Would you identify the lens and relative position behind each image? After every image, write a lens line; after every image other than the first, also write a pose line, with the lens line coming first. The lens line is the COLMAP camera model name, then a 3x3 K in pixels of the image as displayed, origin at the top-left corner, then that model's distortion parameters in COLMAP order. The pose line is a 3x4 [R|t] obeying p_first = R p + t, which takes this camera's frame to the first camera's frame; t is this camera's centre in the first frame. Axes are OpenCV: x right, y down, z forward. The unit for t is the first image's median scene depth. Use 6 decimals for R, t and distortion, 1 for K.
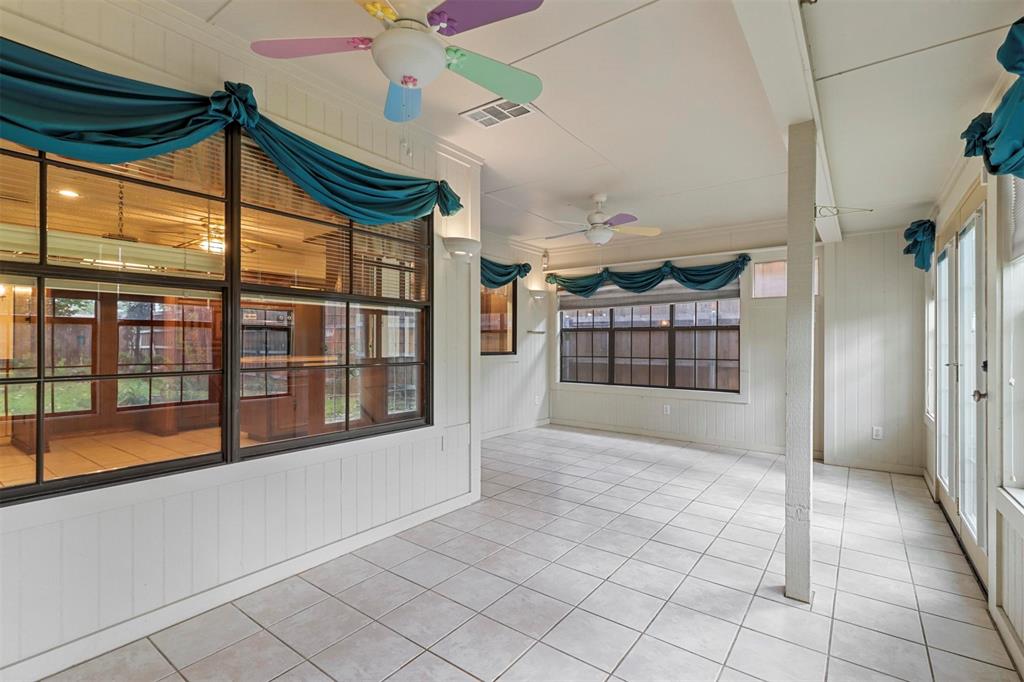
lens RADIAL K [[473.2, 0, 510.4], [0, 473.2, 330.0], [0, 0, 1]] dist [0.000779, 0.000051]
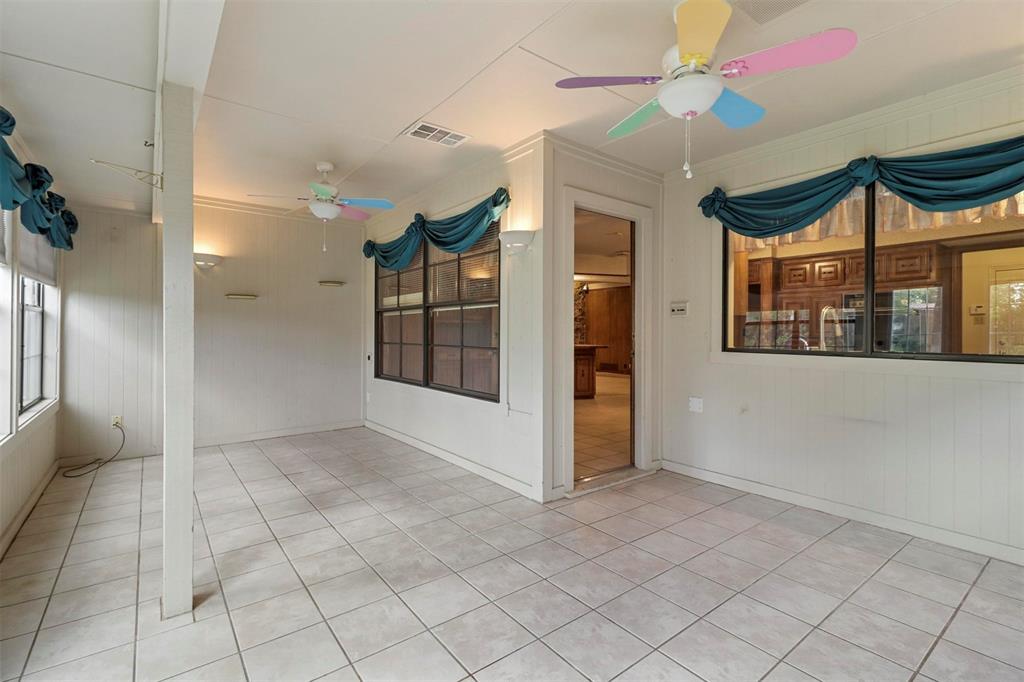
lens RADIAL K [[473.2, 0, 510.4], [0, 473.2, 330.0], [0, 0, 1]] dist [0.000779, 0.000051]
pose [[-0.273260, -0.013300, -0.961848, 1.045026], [0.010685, 0.999801, -0.016860, 0.045082], [0.961881, -0.014885, -0.273064, 1.486367]]
